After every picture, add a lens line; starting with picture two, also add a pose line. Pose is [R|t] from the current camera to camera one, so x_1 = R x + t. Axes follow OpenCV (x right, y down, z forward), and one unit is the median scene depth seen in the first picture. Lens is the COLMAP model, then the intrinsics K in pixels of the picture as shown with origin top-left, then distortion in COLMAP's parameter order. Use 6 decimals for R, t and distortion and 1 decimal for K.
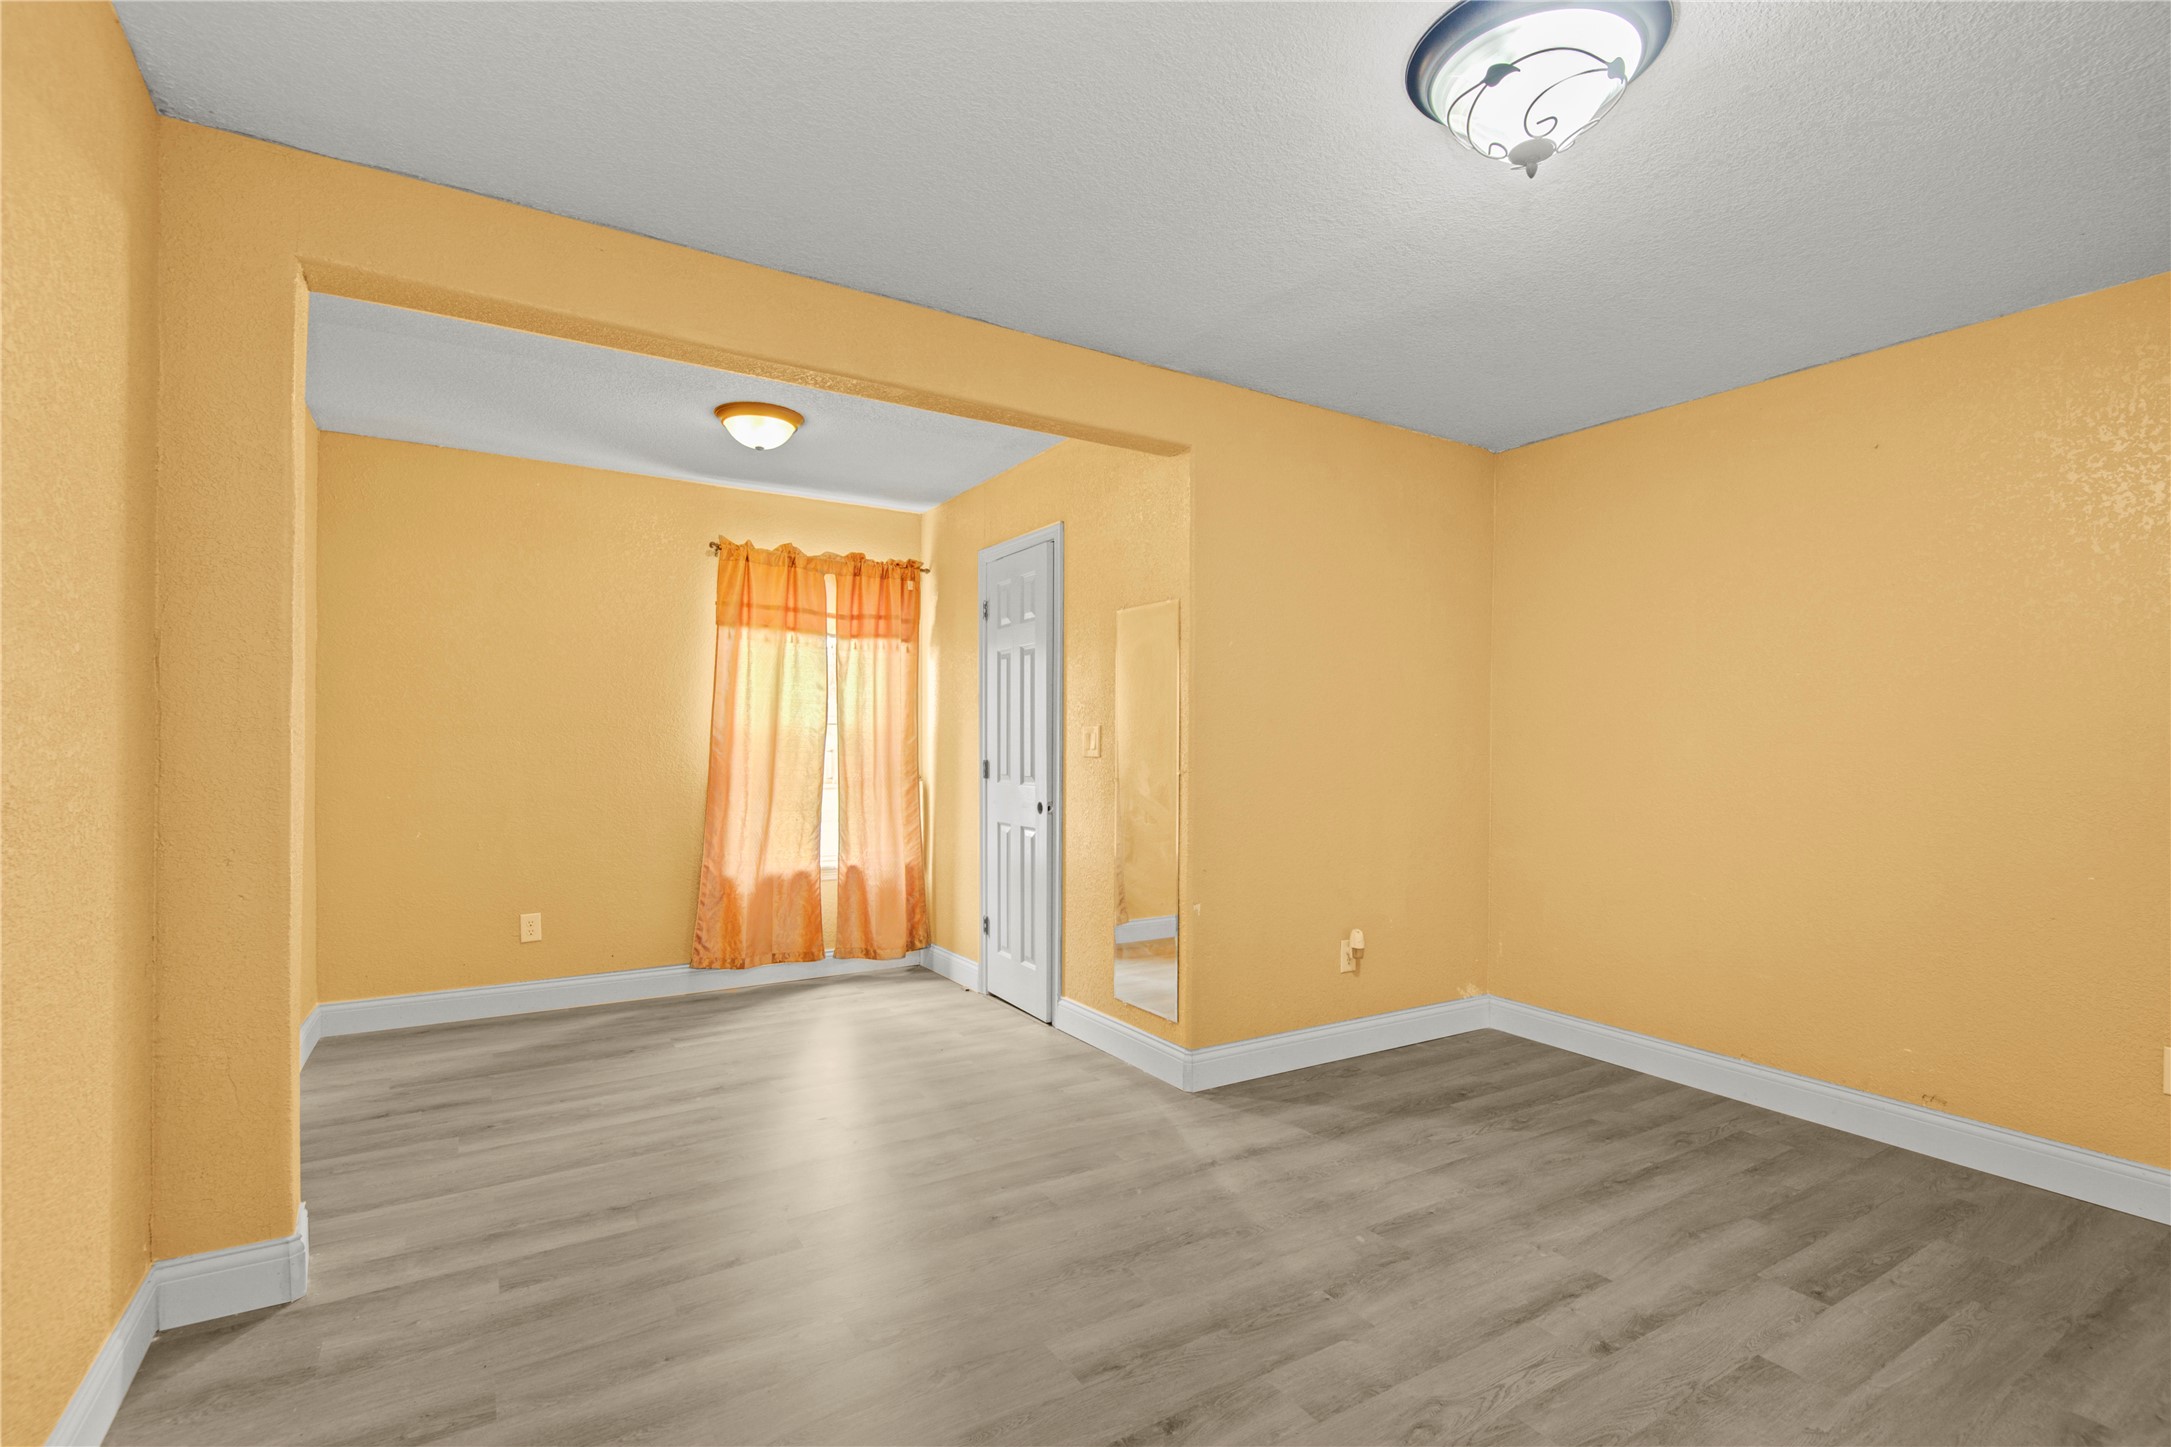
lens RADIAL K [[988.6, 0, 1079.3], [0, 988.6, 738.3], [0, 0, 1]] dist [0.003825, -0.005500]
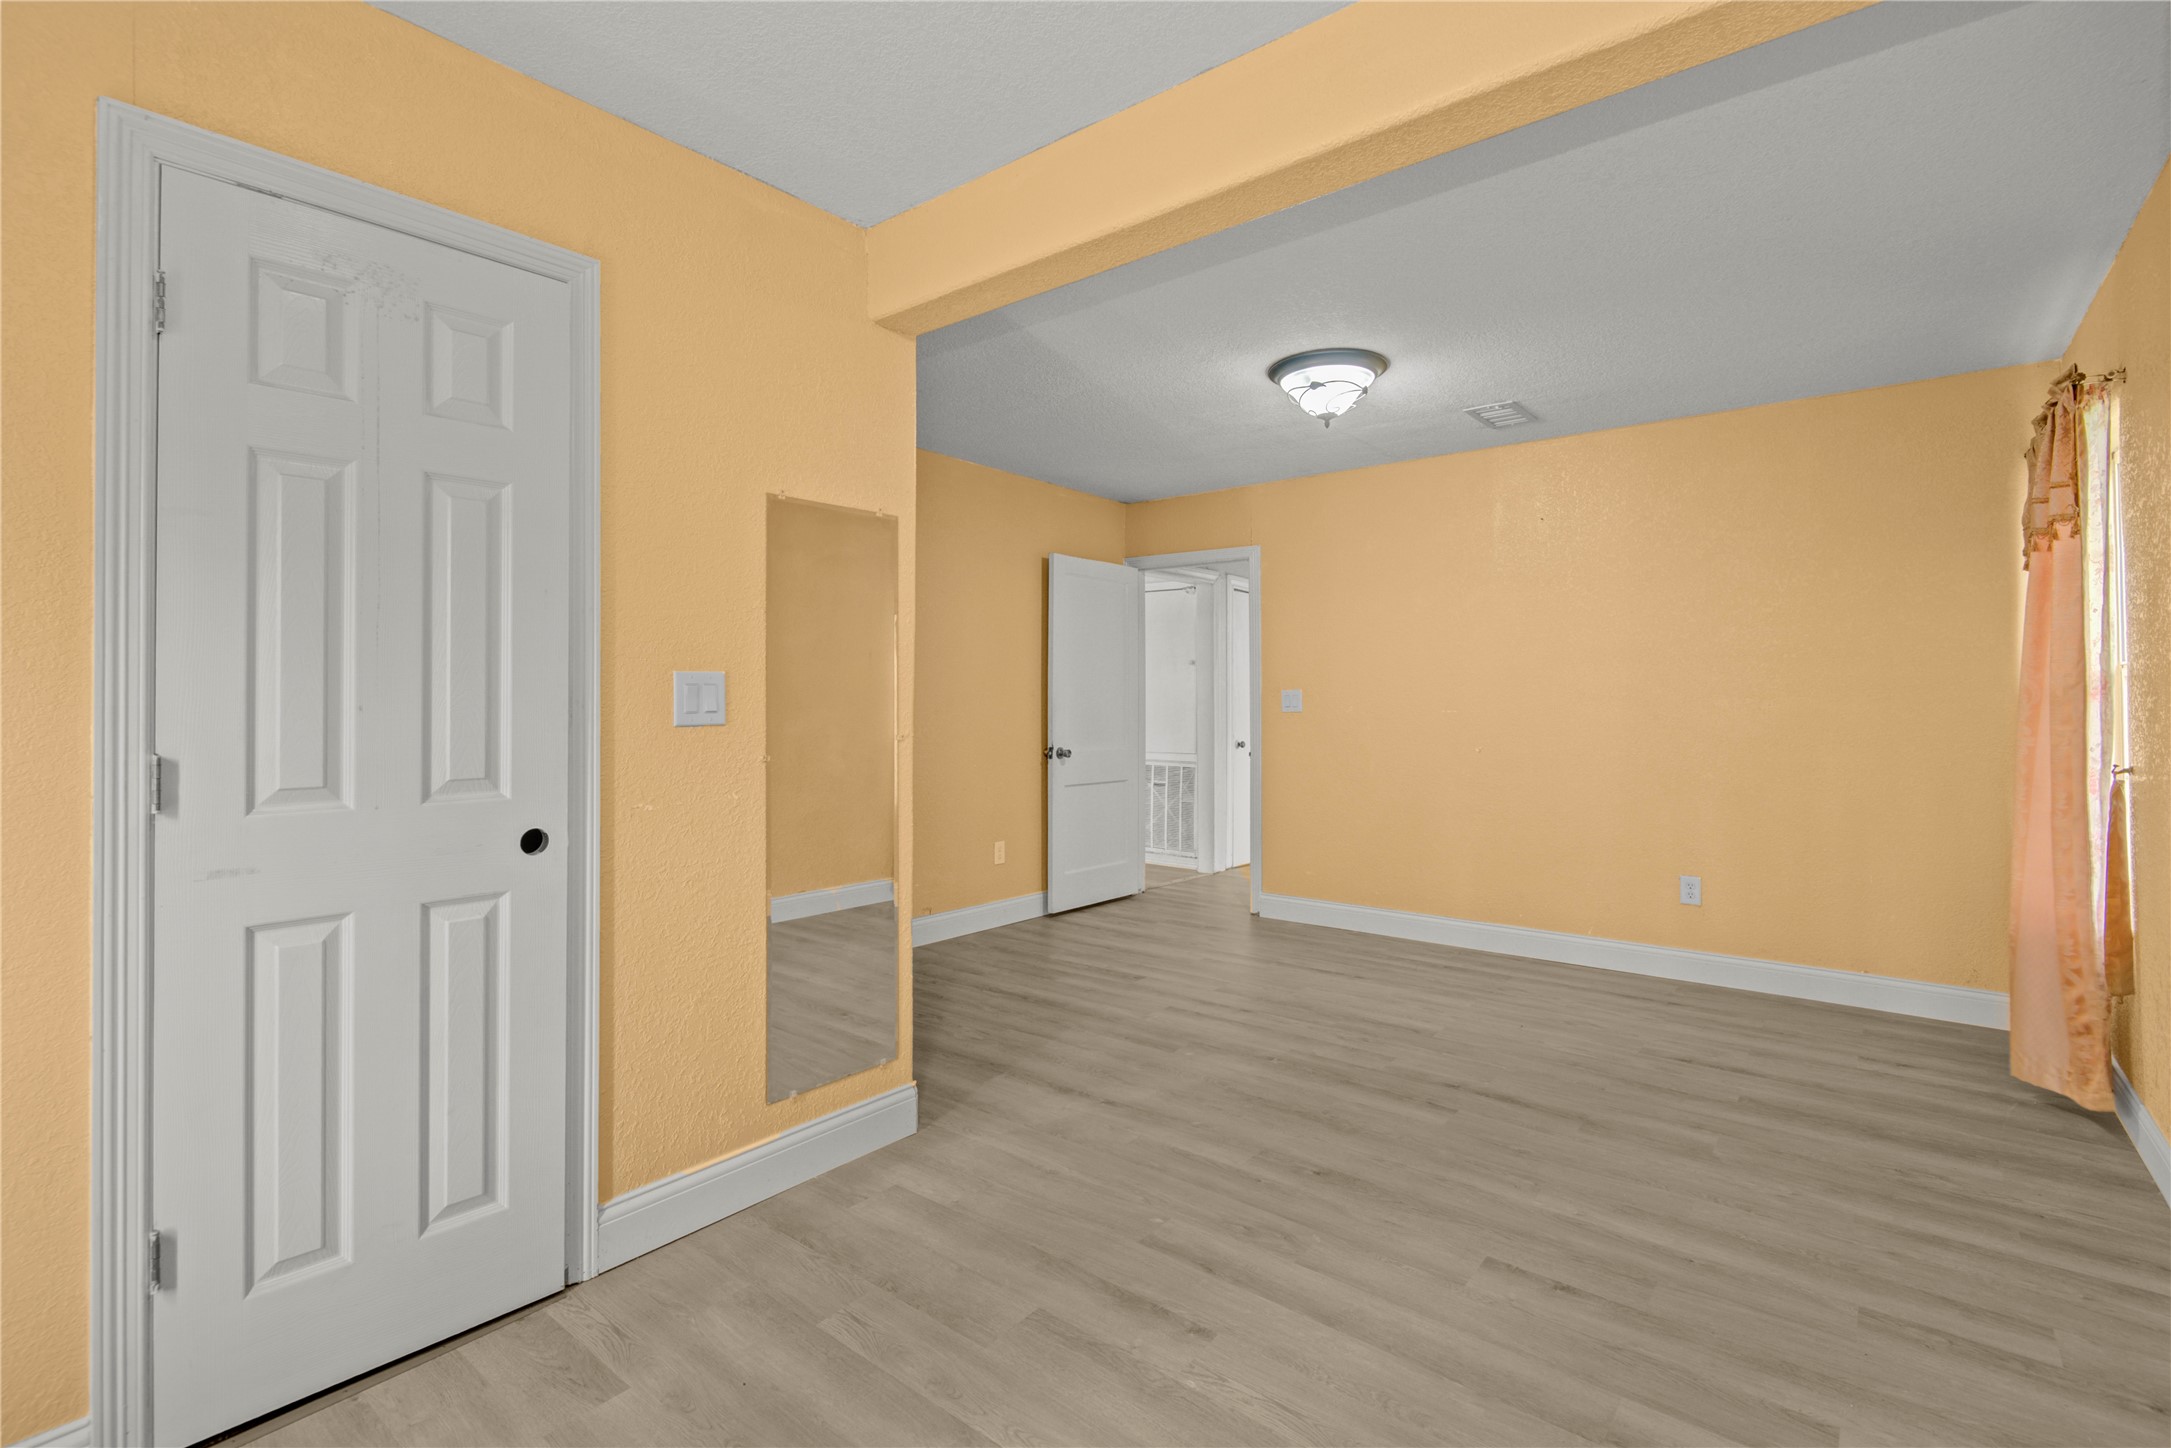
lens RADIAL K [[988.6, 0, 1093.6], [0, 988.6, 702.9], [0, 0, 1]] dist [0.003825, -0.005500]
pose [[-0.335171, -0.012842, 0.942070, -0.889807], [-0.007373, 0.999912, 0.011007, -0.002981], [-0.942128, -0.003257, -0.335237, 1.451611]]
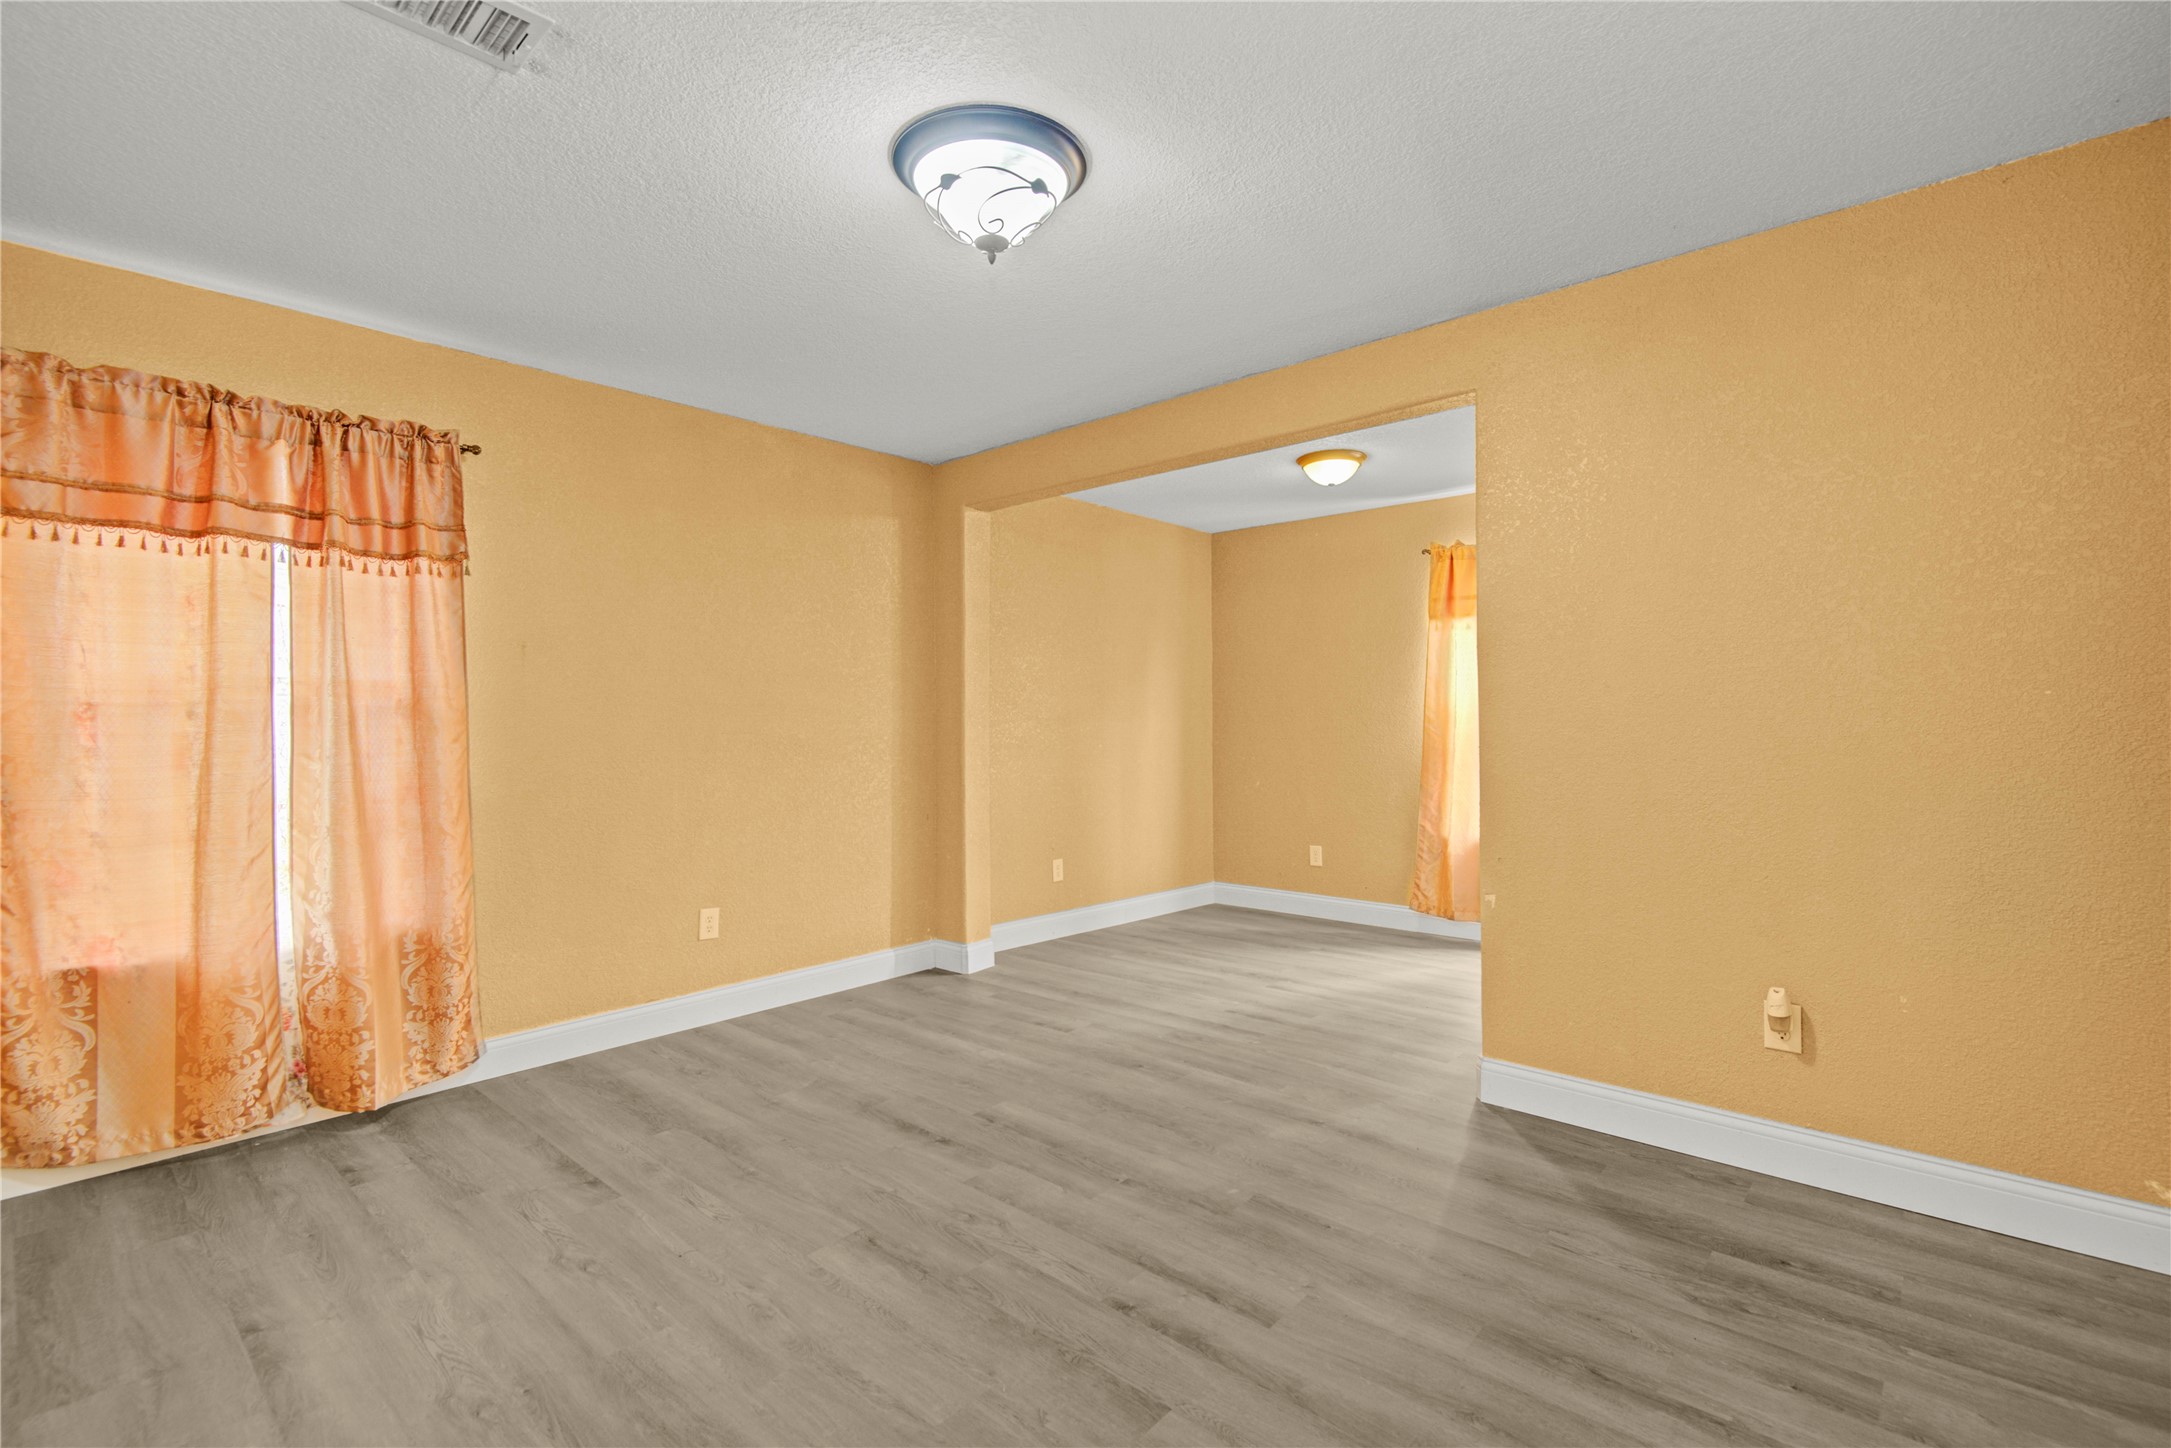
lens RADIAL K [[988.6, 0, 1089.8], [0, 988.6, 717.4], [0, 0, 1]] dist [0.003825, -0.005500]
pose [[0.280225, -0.014281, -0.959828, 1.135473], [0.012252, 0.999861, -0.011300, 0.015687], [0.959856, -0.008593, 0.280361, 0.516509]]
